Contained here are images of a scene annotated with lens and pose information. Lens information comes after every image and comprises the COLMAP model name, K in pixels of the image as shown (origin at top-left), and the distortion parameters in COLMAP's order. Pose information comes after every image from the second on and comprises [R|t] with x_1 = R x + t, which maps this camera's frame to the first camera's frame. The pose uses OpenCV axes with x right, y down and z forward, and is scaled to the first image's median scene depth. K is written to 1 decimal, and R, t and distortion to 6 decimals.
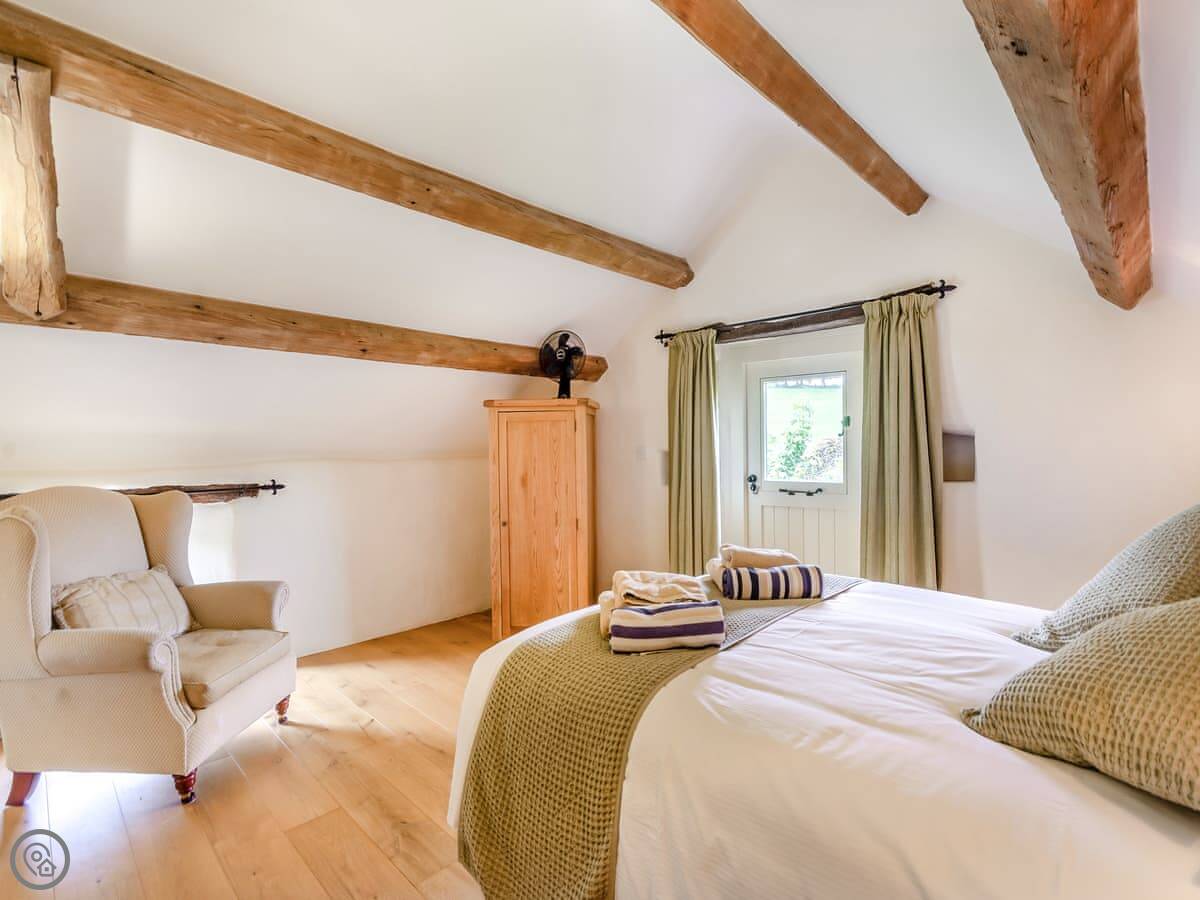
lens RADIAL K [[566.3, 0, 595.8], [0, 566.3, 455.3], [0, 0, 1]] dist [0.000533, 0.000224]
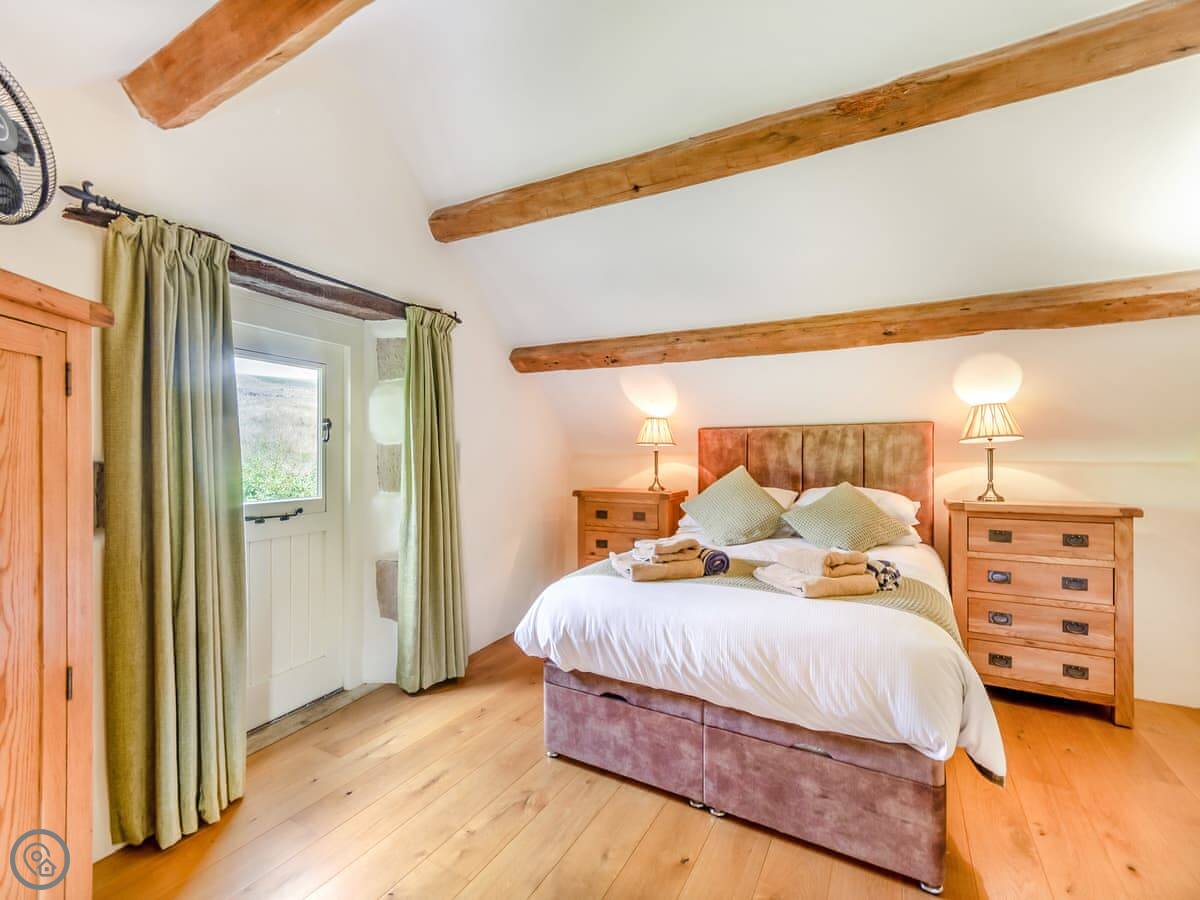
lens RADIAL K [[566.3, 0, 595.8], [0, 566.3, 455.3], [0, 0, 1]] dist [0.000533, 0.000224]
pose [[-0.252890, 0.002877, 0.967491, -0.455918], [0.021252, 0.999771, 0.002582, -0.007616], [-0.967262, 0.021214, -0.252893, 0.788450]]
